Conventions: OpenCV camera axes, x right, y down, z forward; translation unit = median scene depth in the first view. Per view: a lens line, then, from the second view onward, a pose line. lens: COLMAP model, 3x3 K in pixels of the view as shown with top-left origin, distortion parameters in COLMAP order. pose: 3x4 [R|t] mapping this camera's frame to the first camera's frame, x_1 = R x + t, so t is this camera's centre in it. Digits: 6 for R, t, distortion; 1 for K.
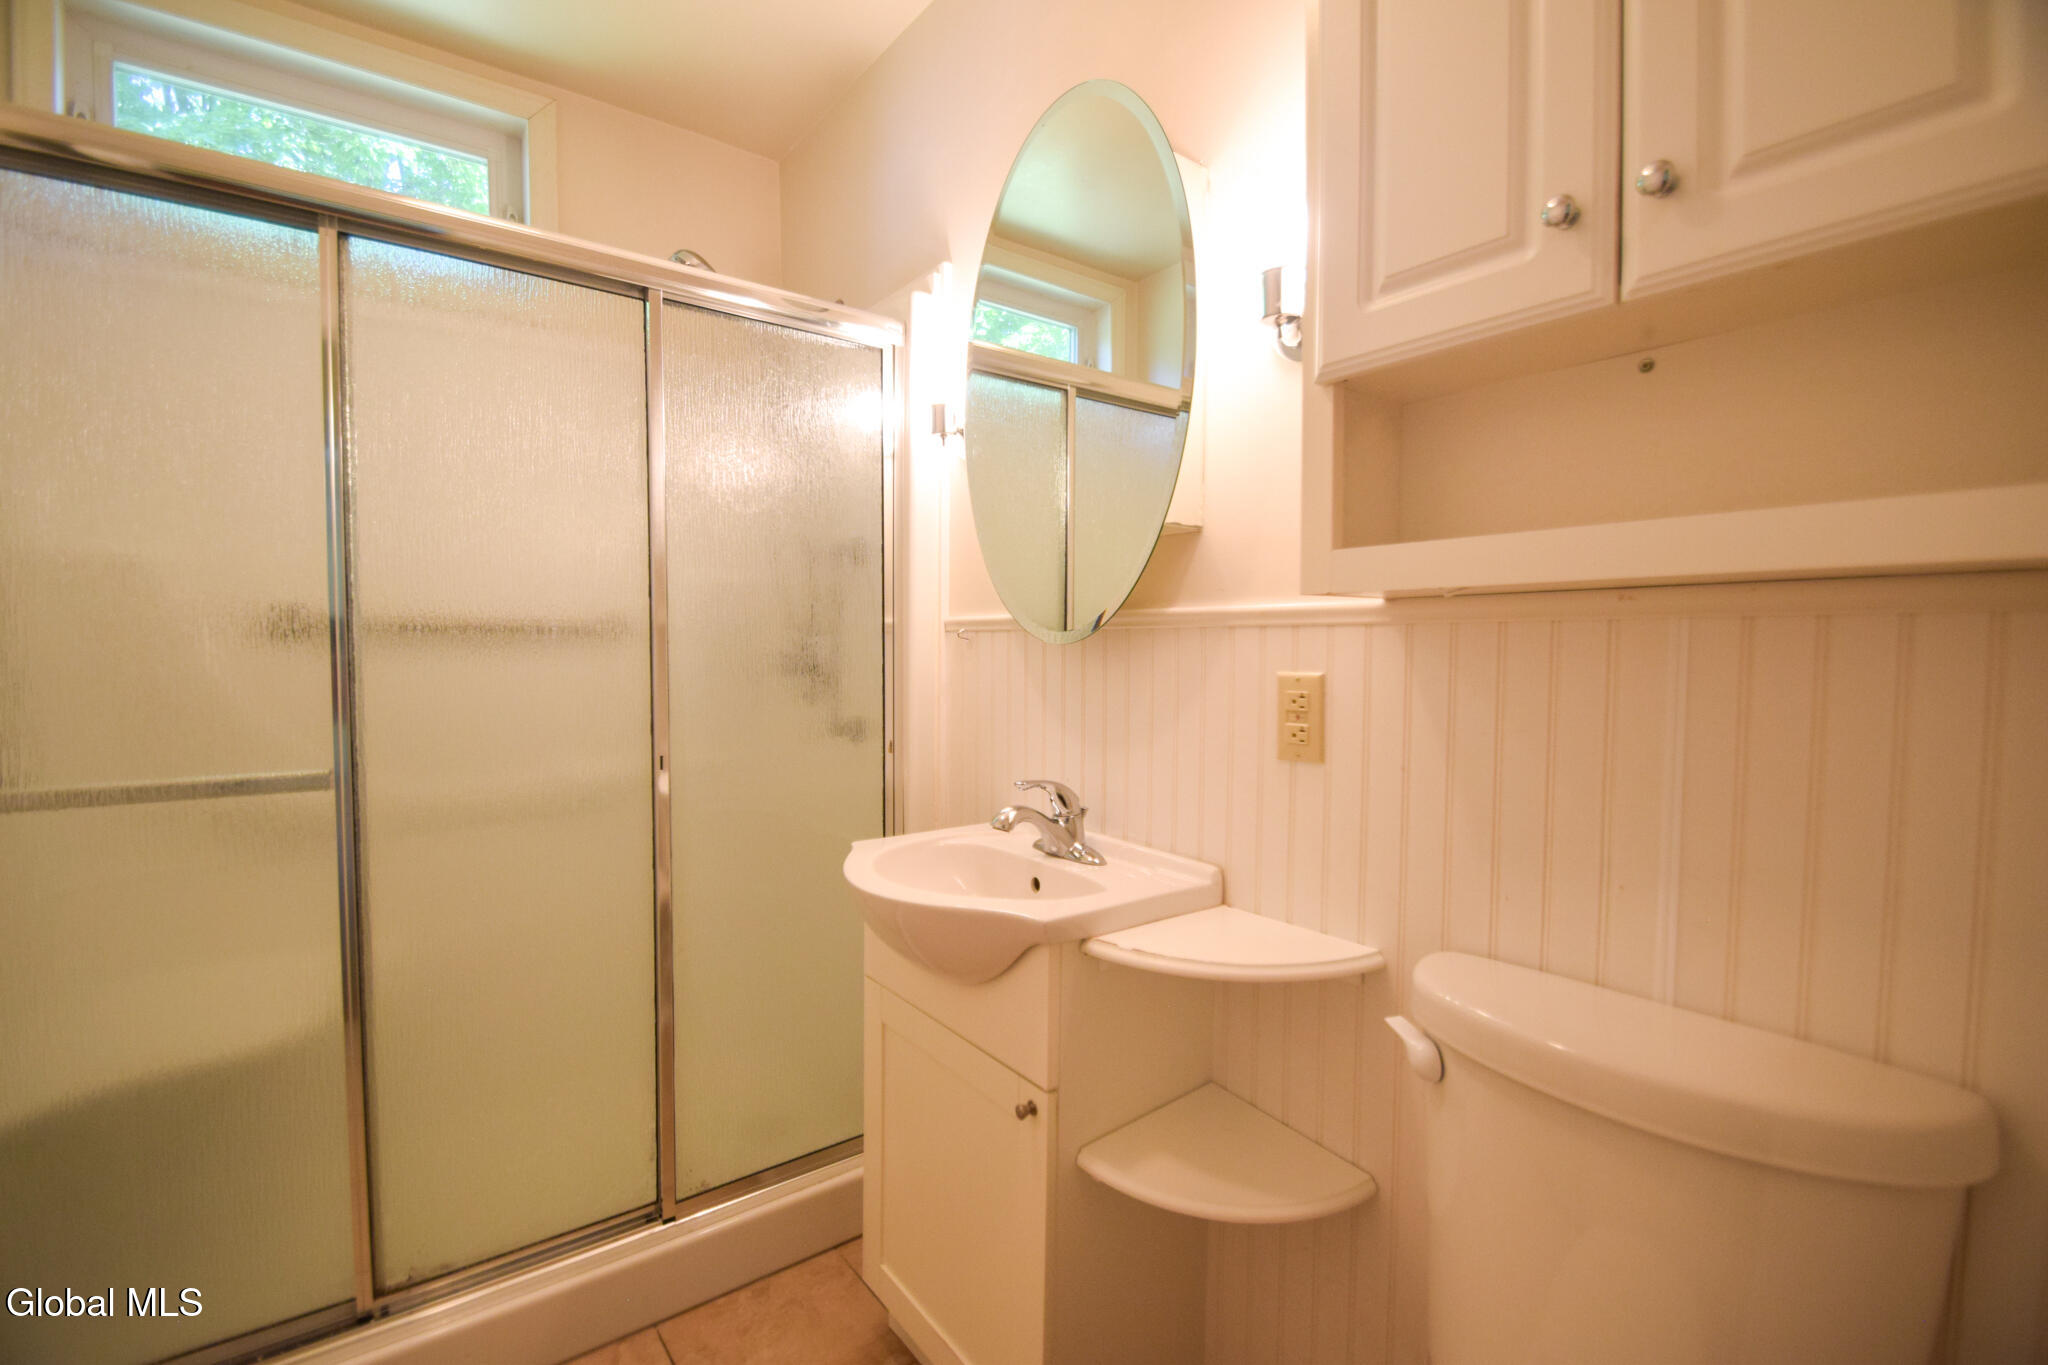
lens RADIAL K [[884.9, 0, 1017.2], [0, 884.9, 705.3], [0, 0, 1]] dist [0.001969, -0.007917]
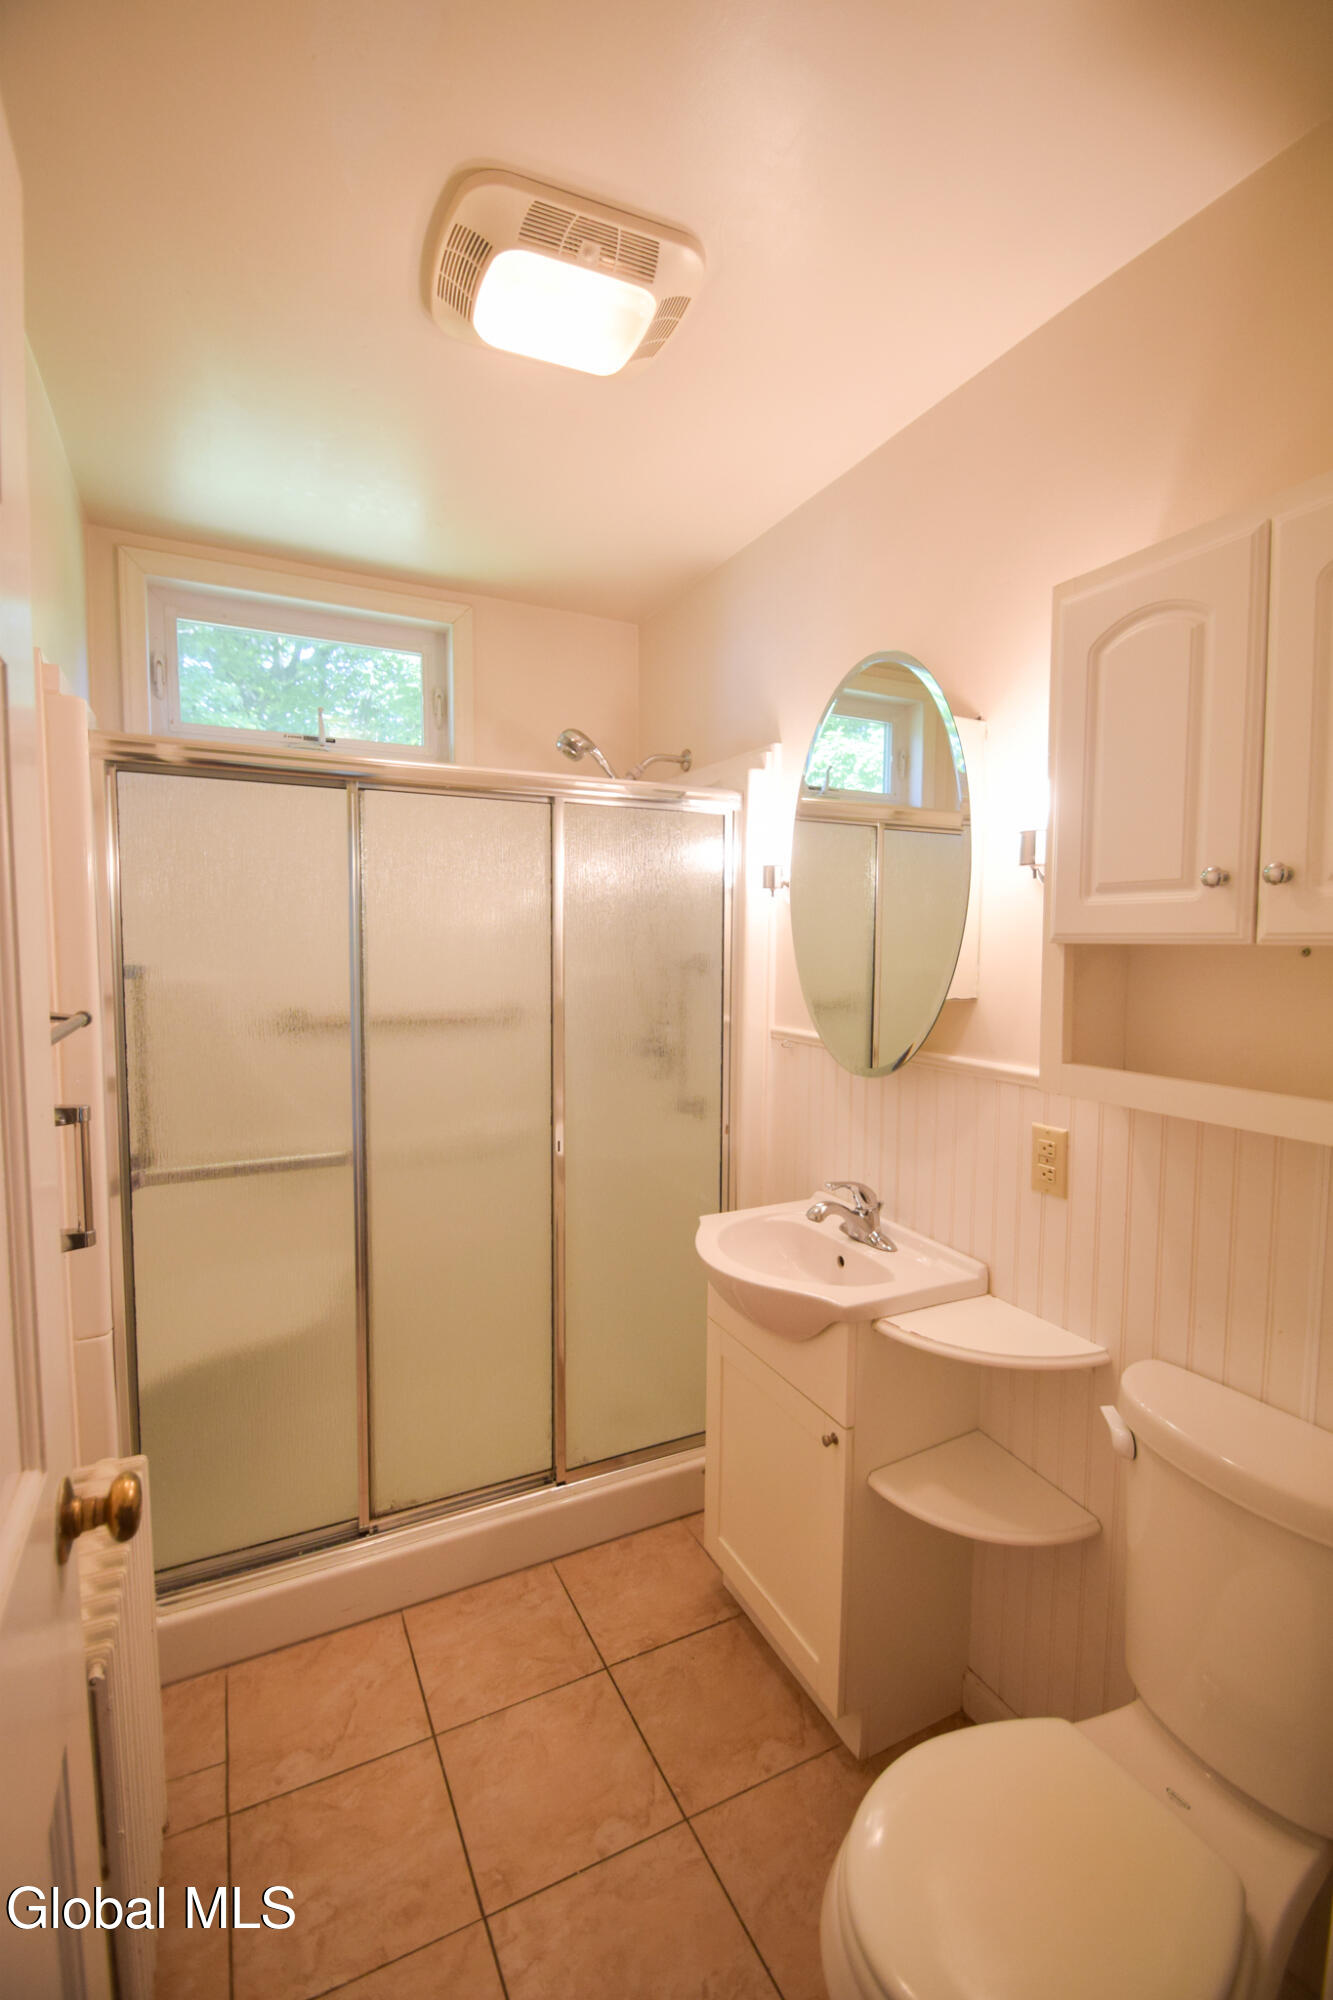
lens RADIAL K [[864.1, 0, 678.6], [0, 864.1, 1003.4], [0, 0, 1]] dist [0.001969, -0.007917]
pose [[0.983883, 0.013992, -0.178267, 0.007794], [-0.011333, 0.999809, 0.015928, -0.207767], [0.178456, -0.013651, 0.983853, -0.302863]]
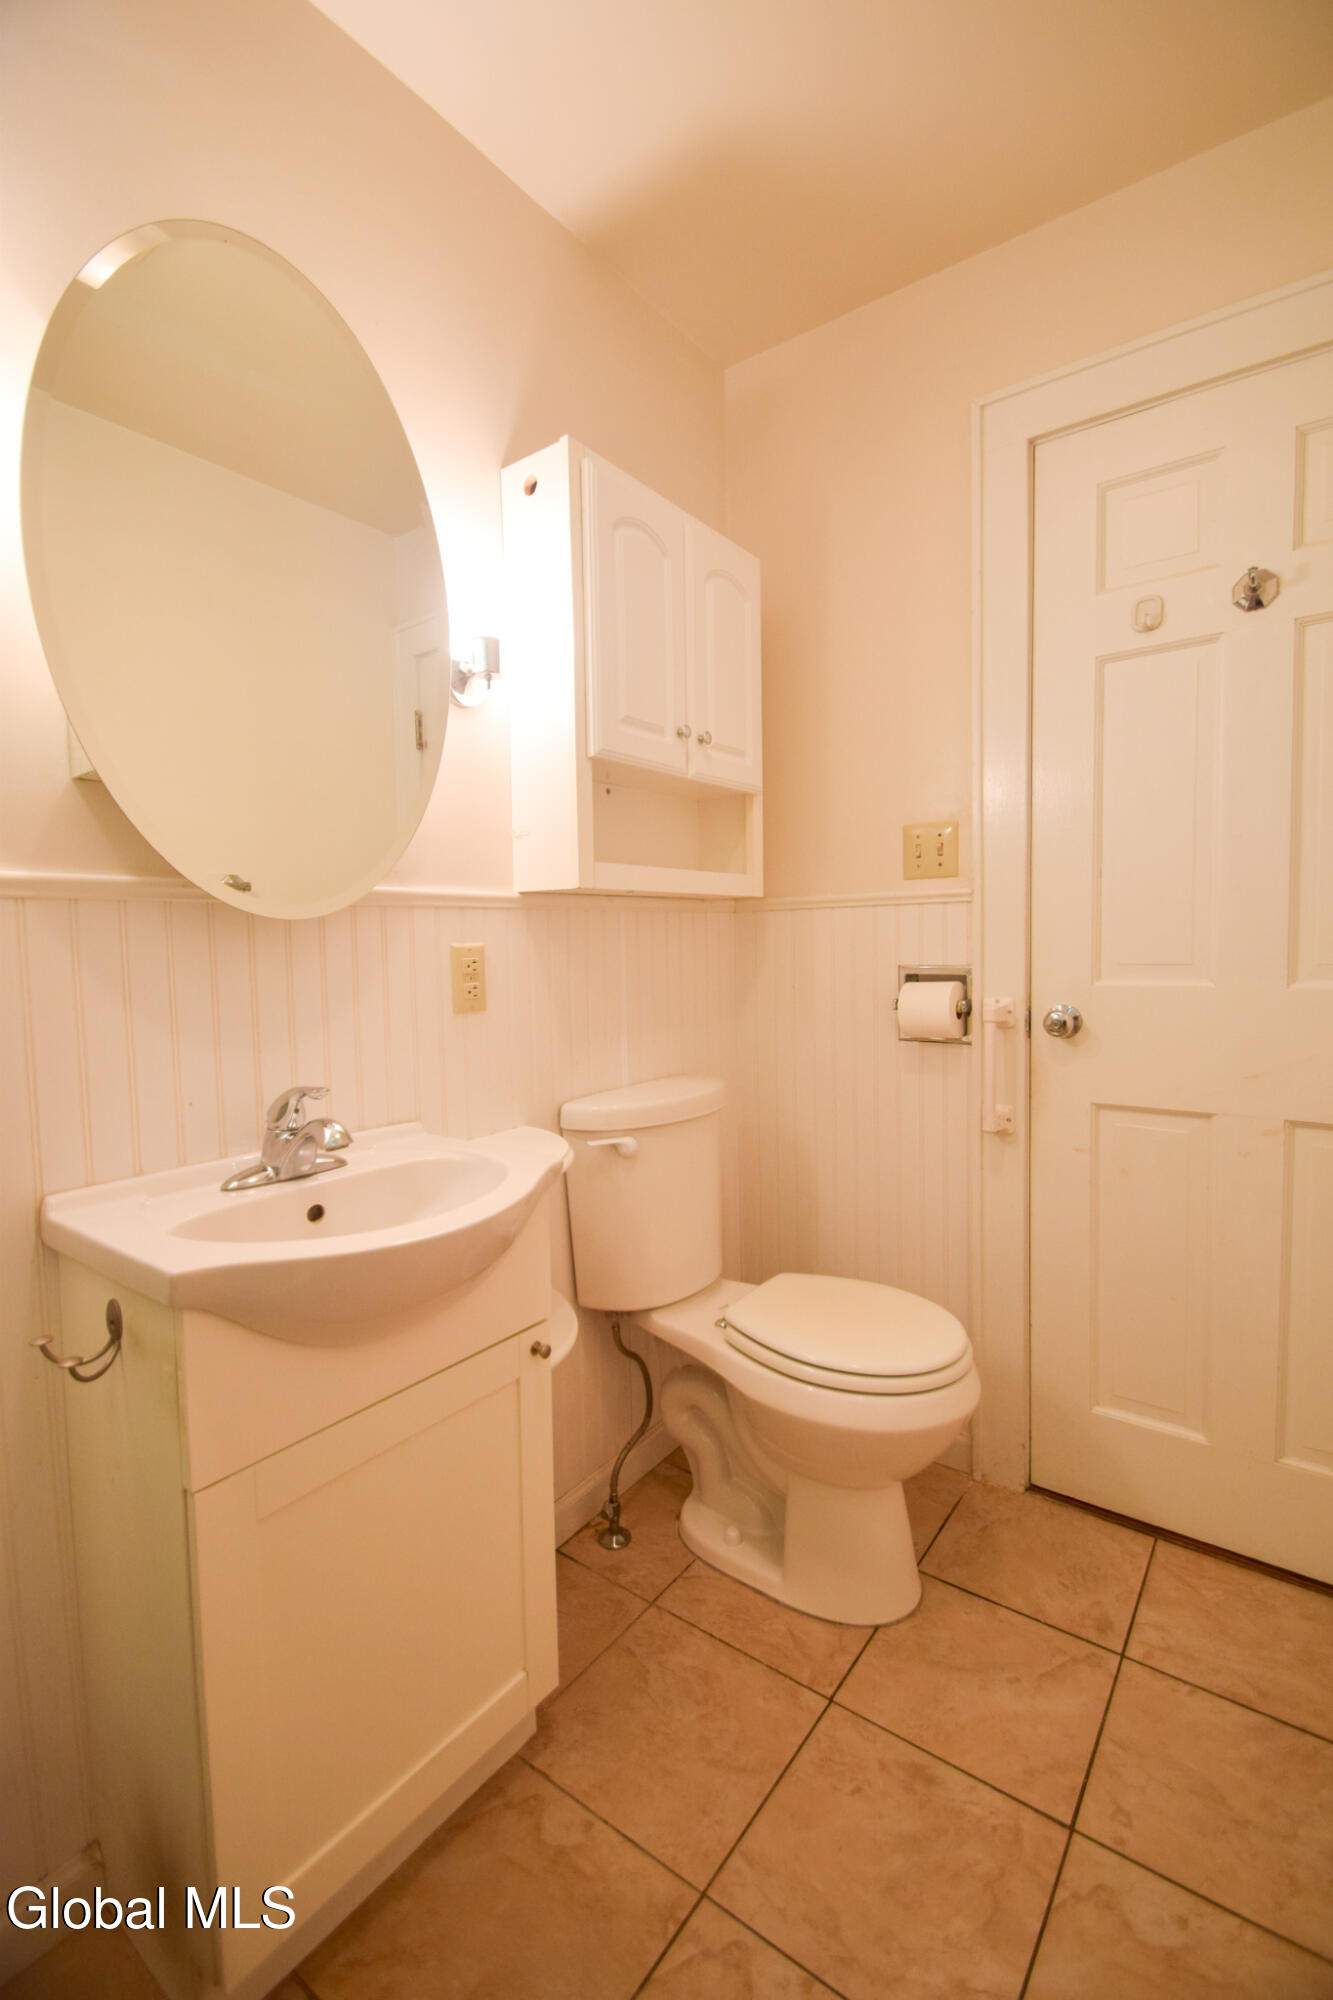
lens RADIAL K [[864.1, 0, 670.2], [0, 864.1, 983.9], [0, 0, 1]] dist [0.001969, -0.007917]
pose [[-0.256193, -0.058962, 0.964826, -0.876983], [0.064454, 0.994874, 0.077913, -0.052267], [-0.964474, 0.082148, -0.251079, 0.931154]]
